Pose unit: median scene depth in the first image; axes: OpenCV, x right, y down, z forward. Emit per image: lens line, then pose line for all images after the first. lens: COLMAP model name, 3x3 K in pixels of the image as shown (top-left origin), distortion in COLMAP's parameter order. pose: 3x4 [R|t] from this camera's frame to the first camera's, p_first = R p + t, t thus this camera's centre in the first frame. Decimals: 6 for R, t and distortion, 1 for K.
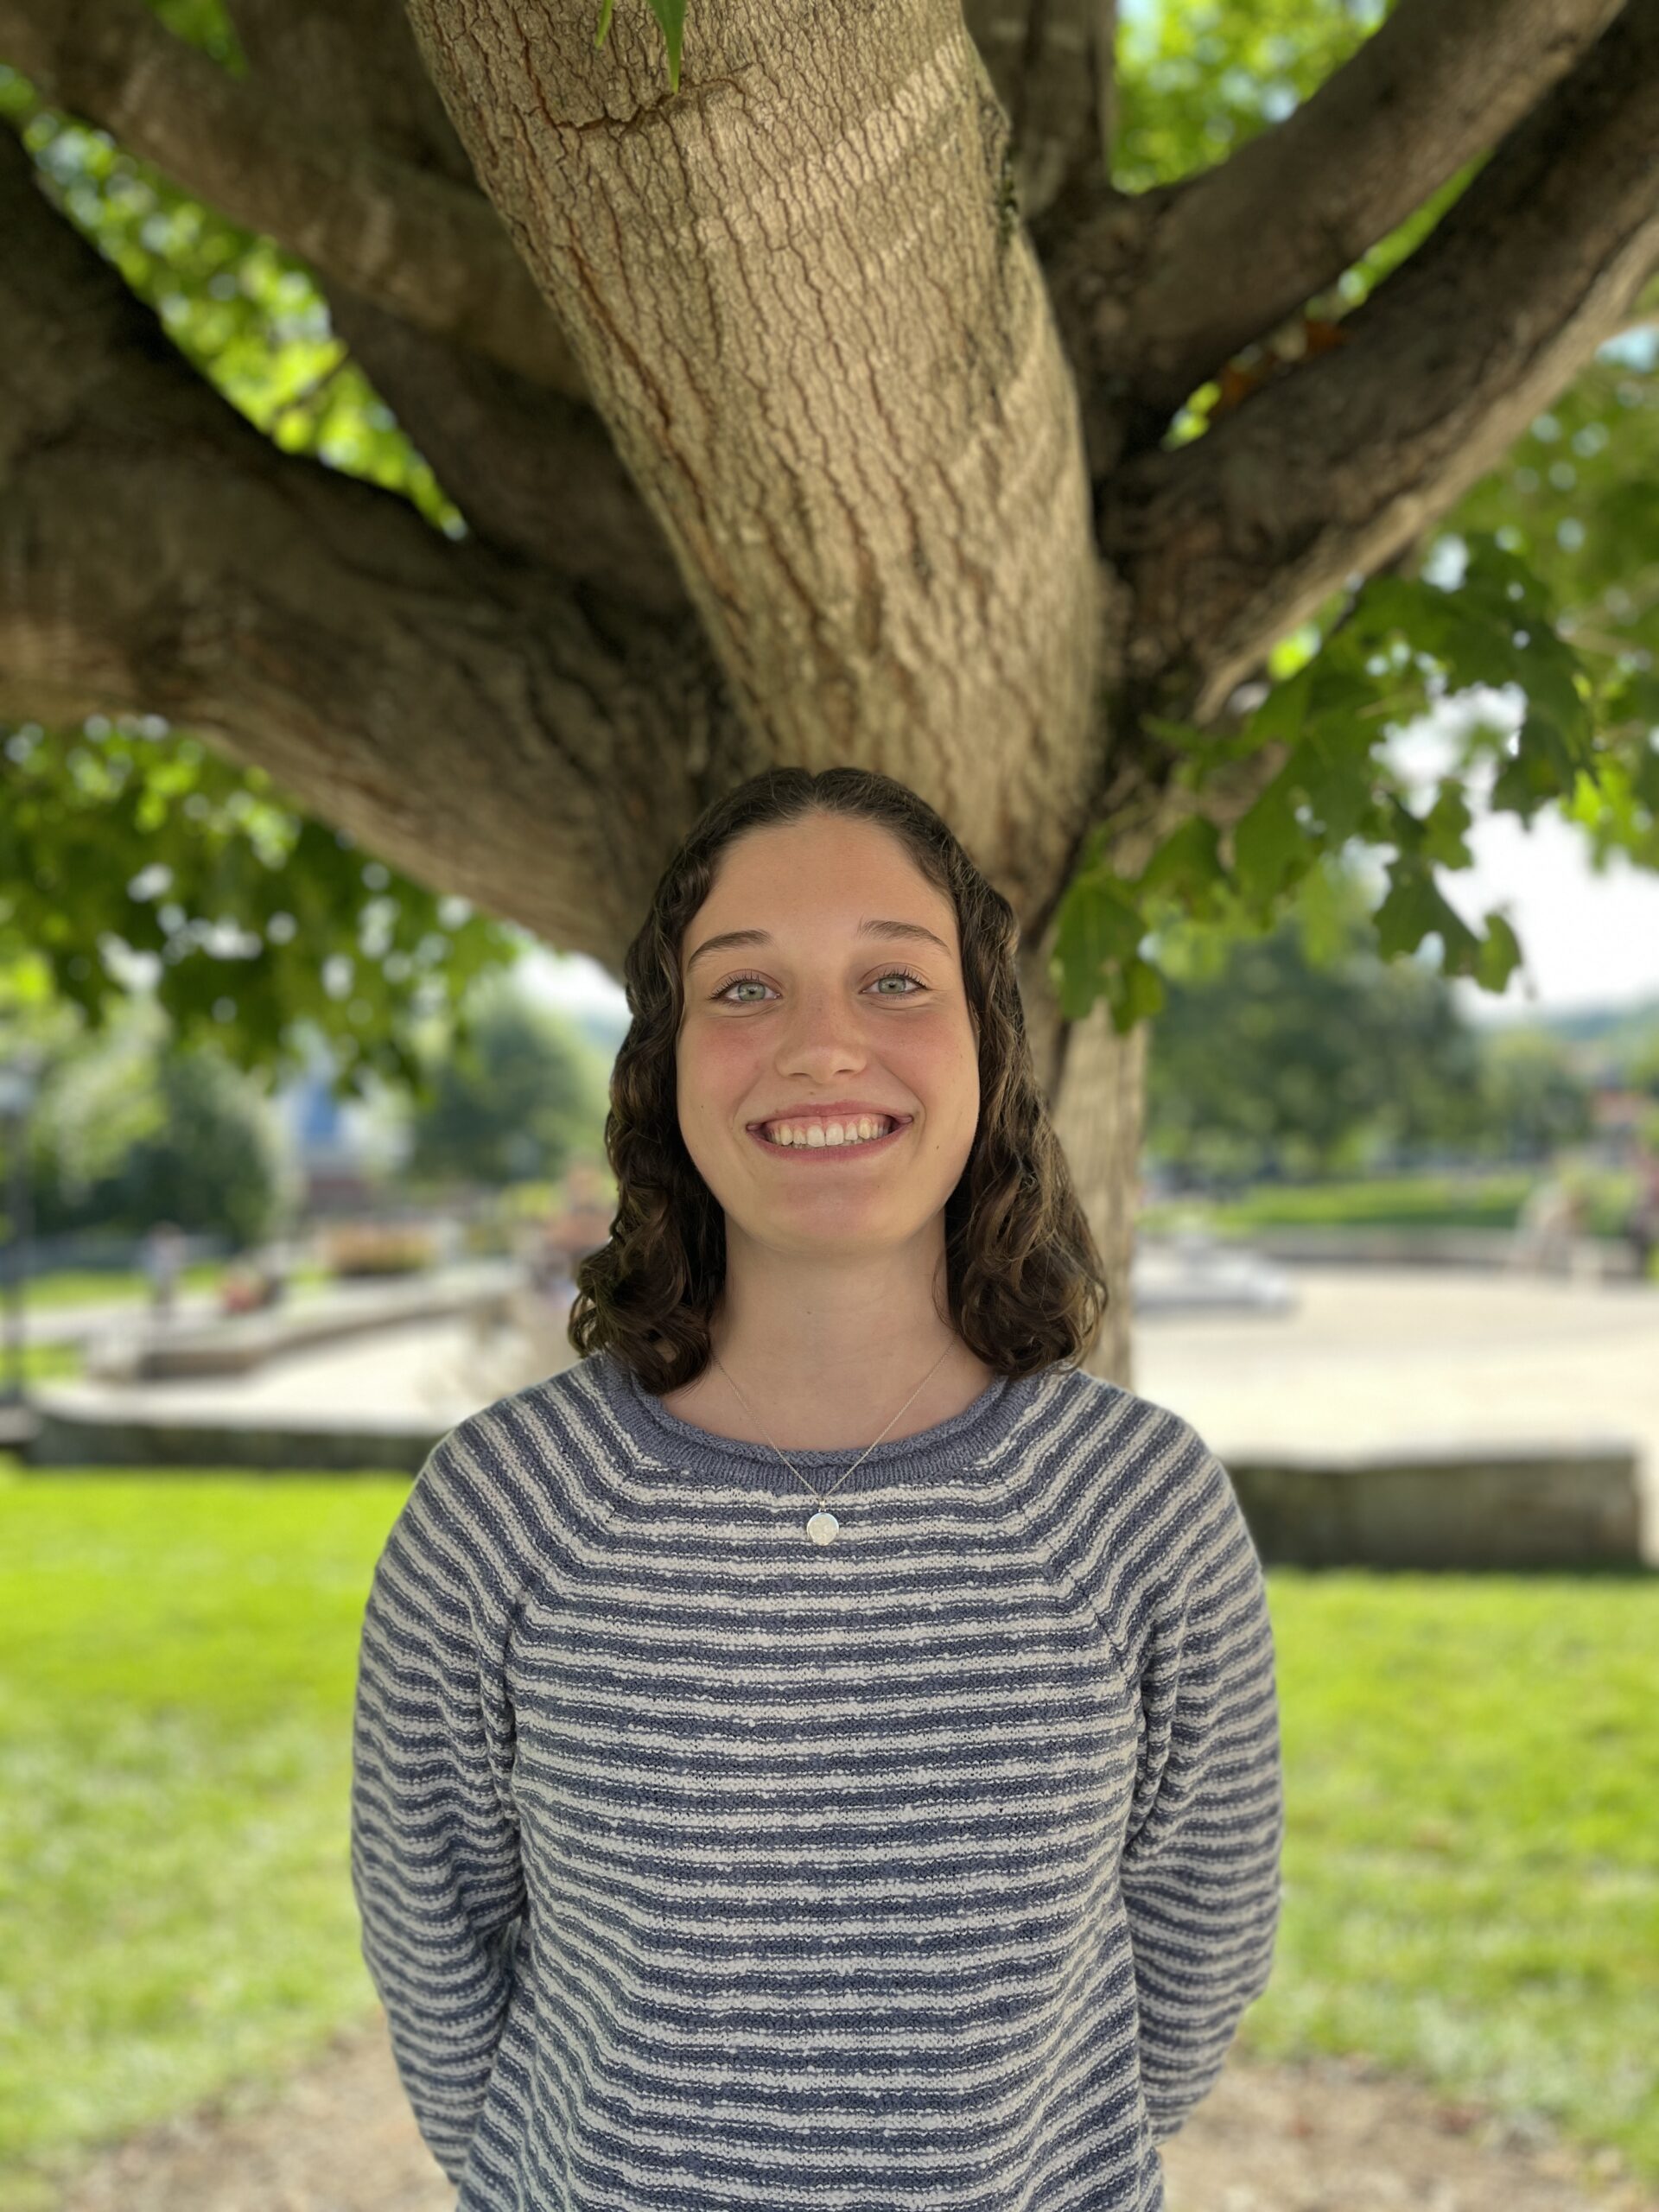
lens RADIAL K [[1681.6, 0, 831.8], [0, 1681.6, 1106.3], [0, 0, 1]] dist [0.050737, -0.063731]
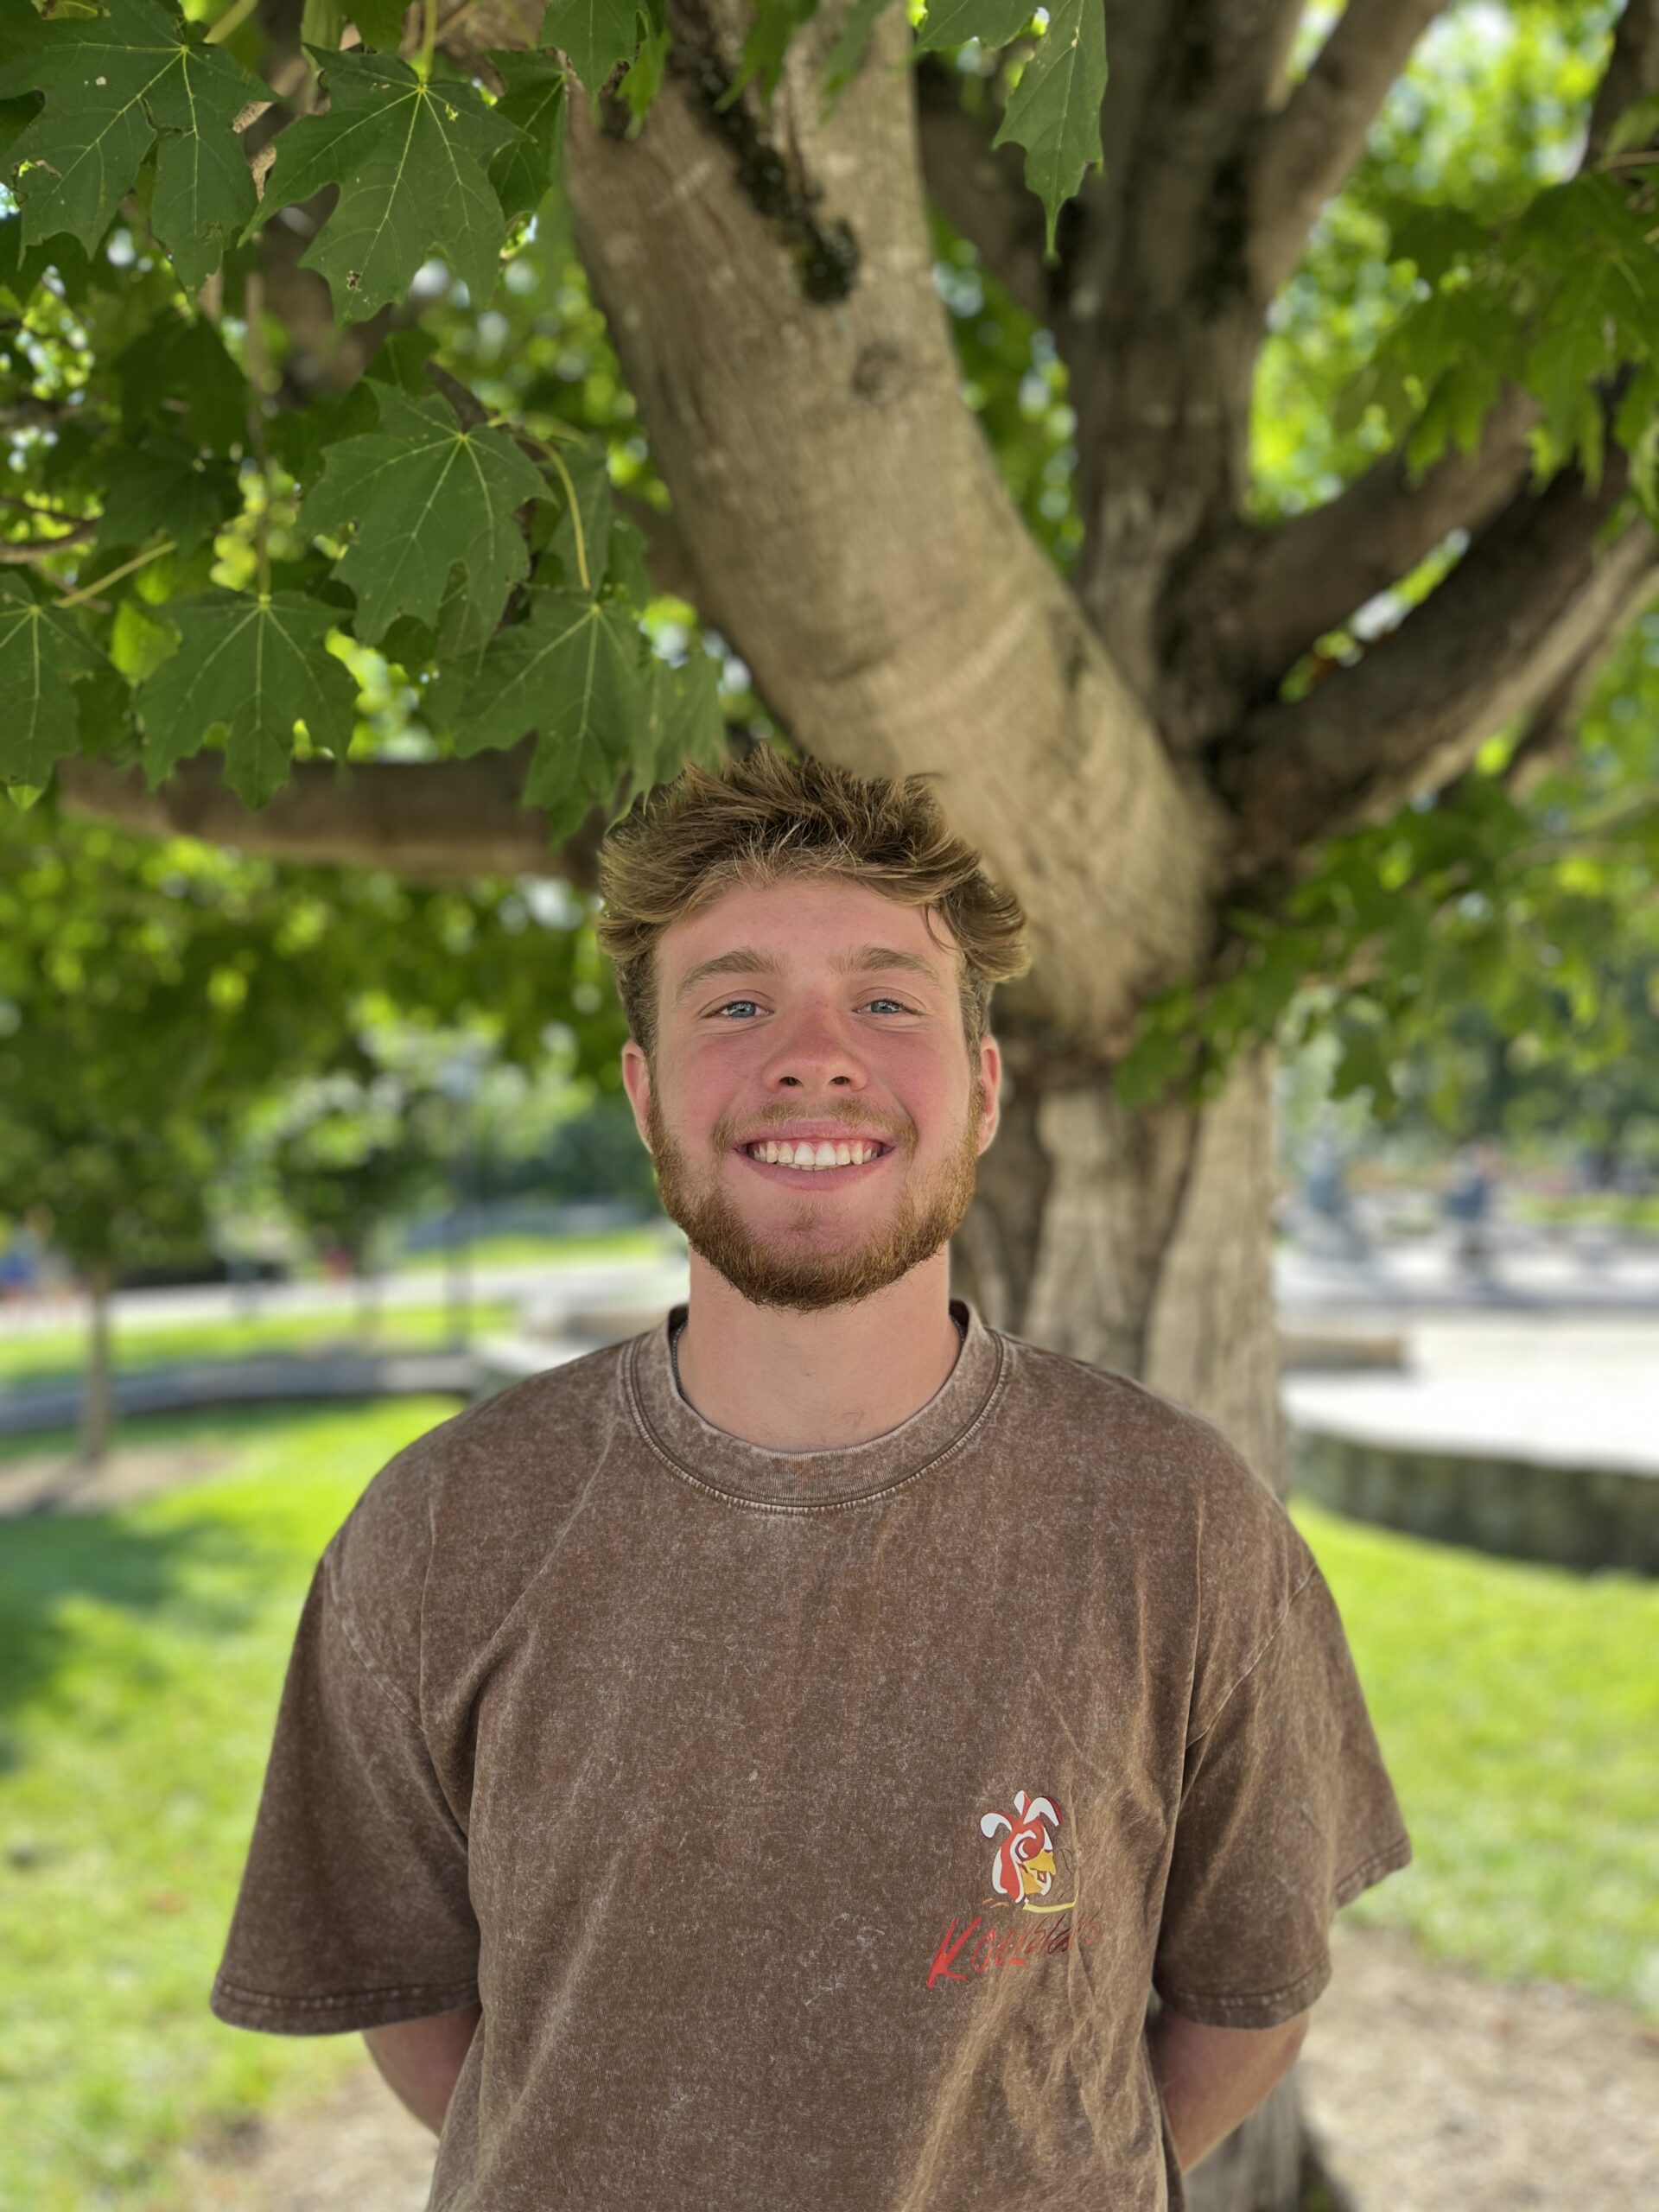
lens RADIAL K [[1681.6, 0, 839.4], [0, 1681.6, 1109.3], [0, 0, 1]] dist [0.050737, -0.063731]
pose [[0.974599, 0.009541, -0.223754, 0.192891], [-0.006183, 0.999858, 0.015705, -0.094634], [0.223872, -0.013923, 0.974519, -0.504991]]
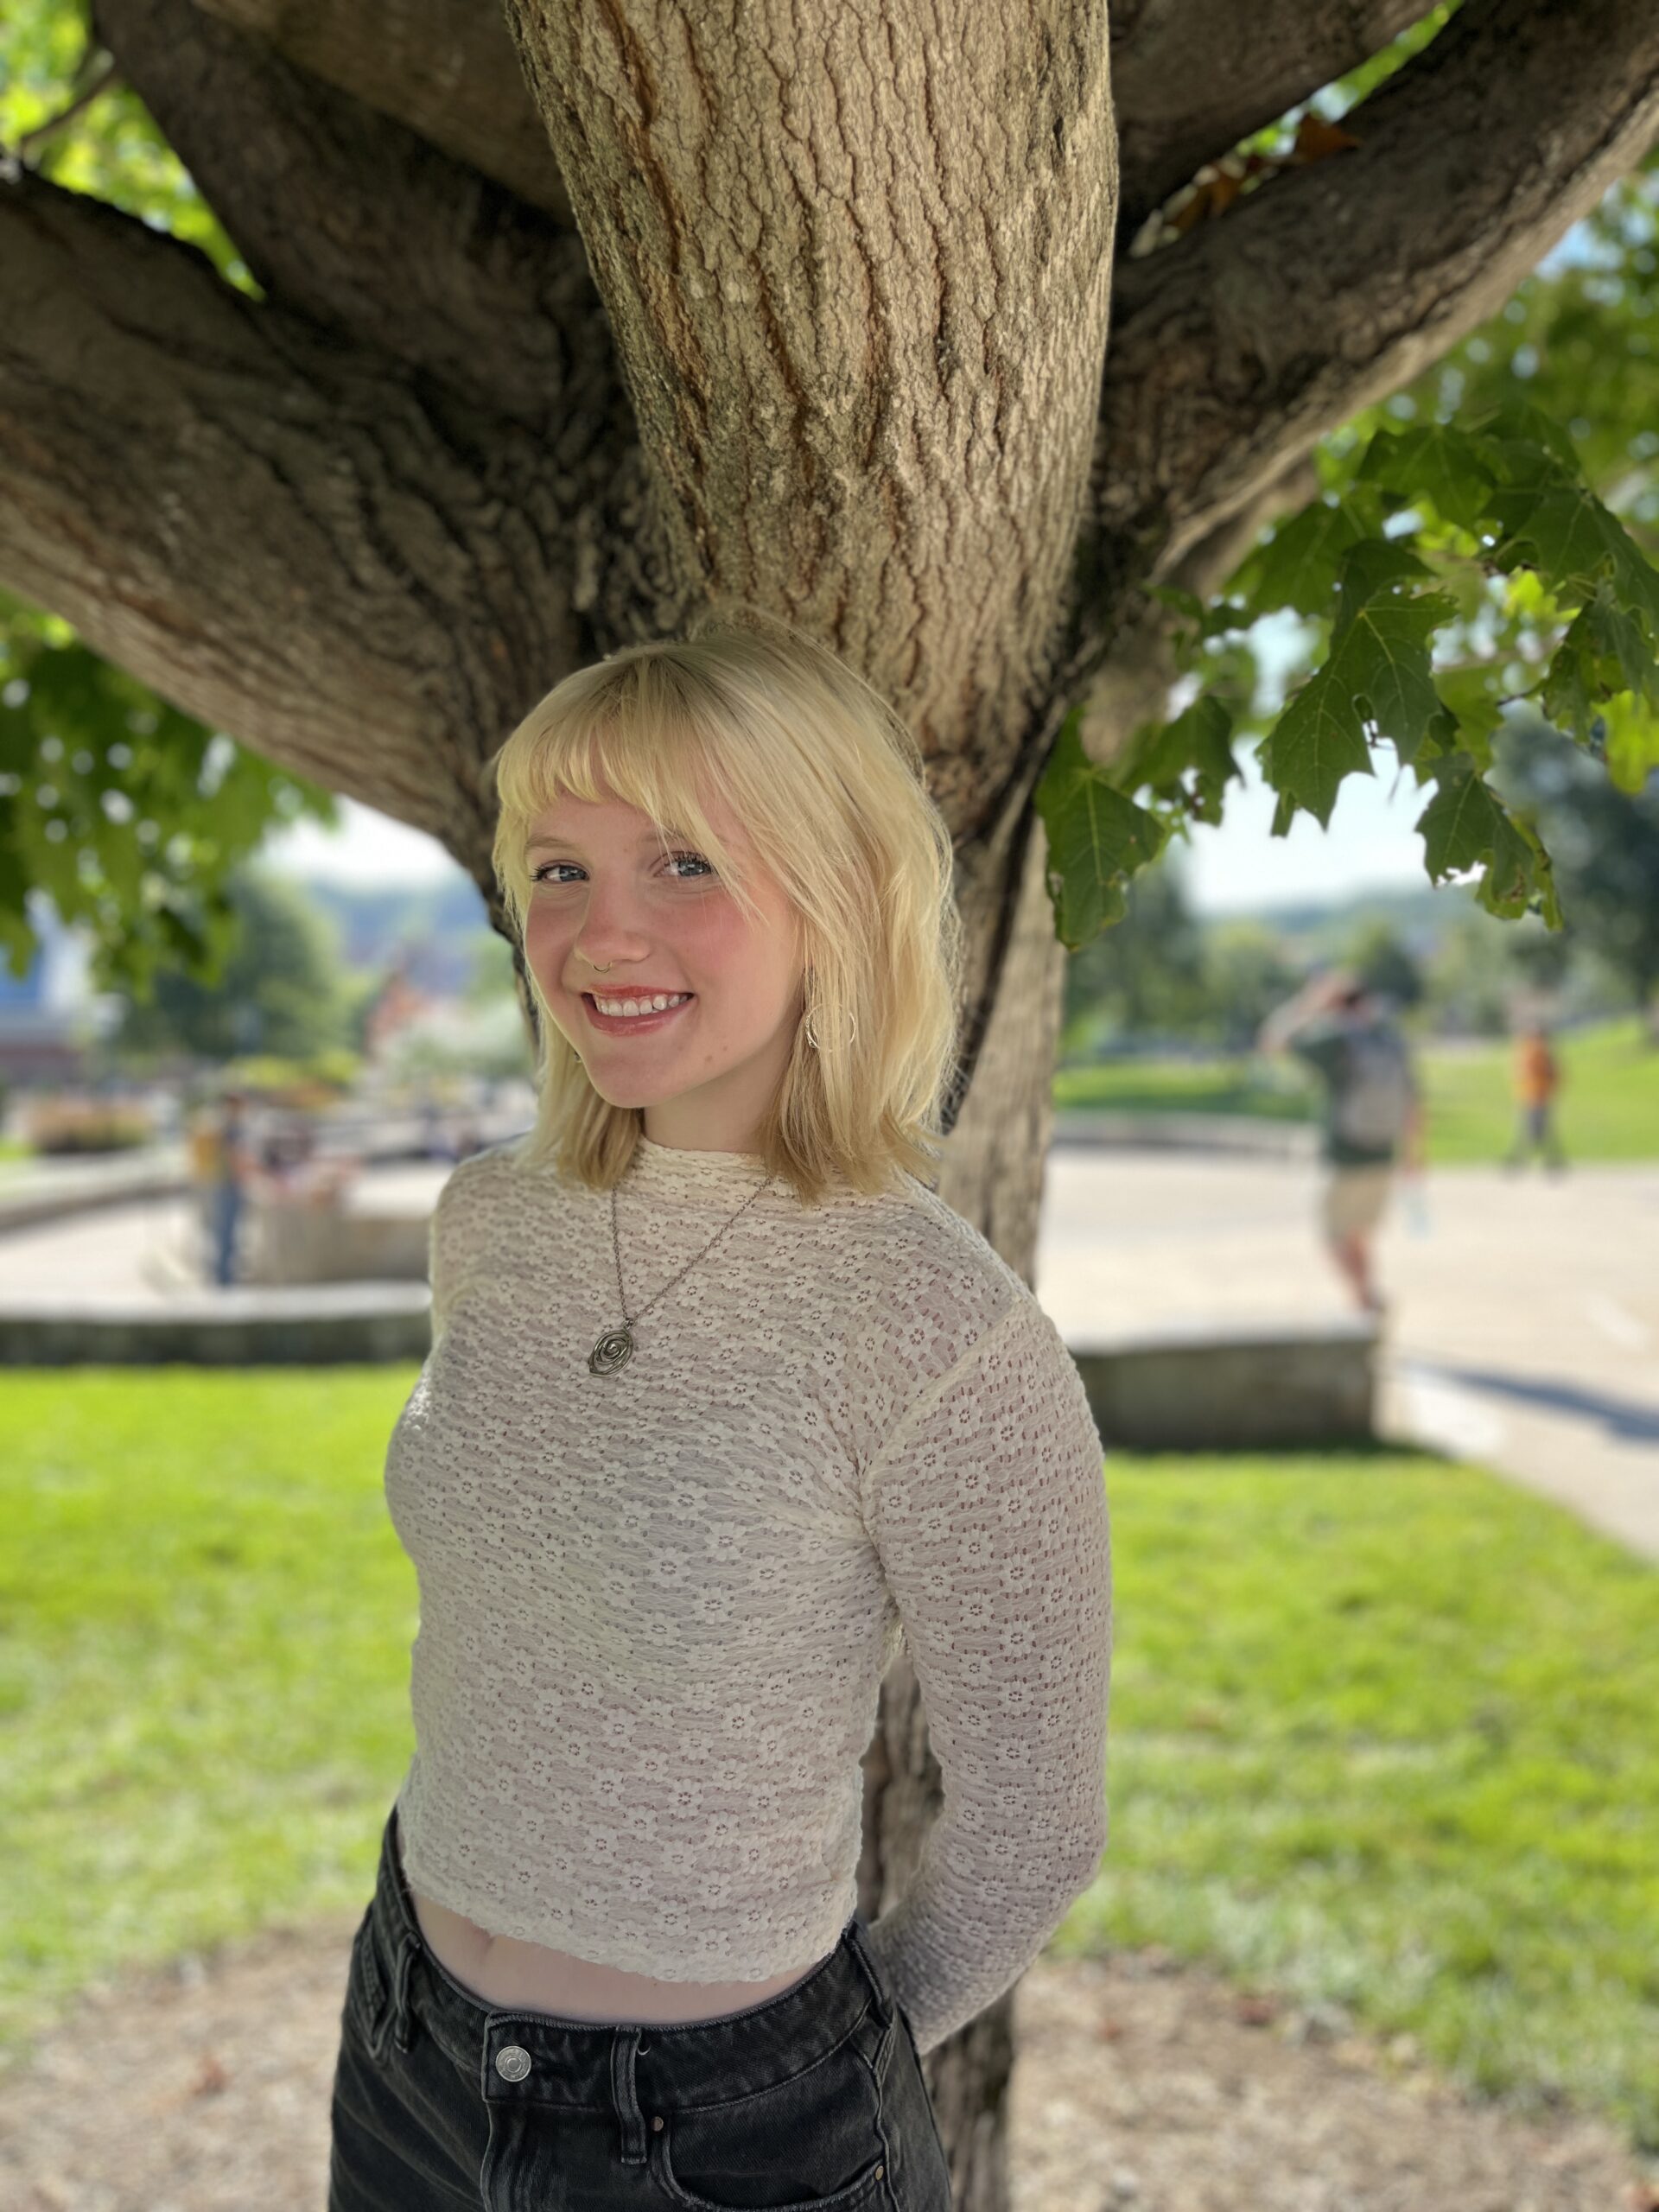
lens RADIAL K [[1681.6, 0, 839.8], [0, 1681.6, 1106.1], [0, 0, 1]] dist [0.050737, -0.063731]
pose [[0.987540, 0.010353, 0.157026, -0.096986], [-0.021663, 0.997277, 0.070489, -0.020089], [-0.155869, -0.073012, 0.985076, 0.169851]]
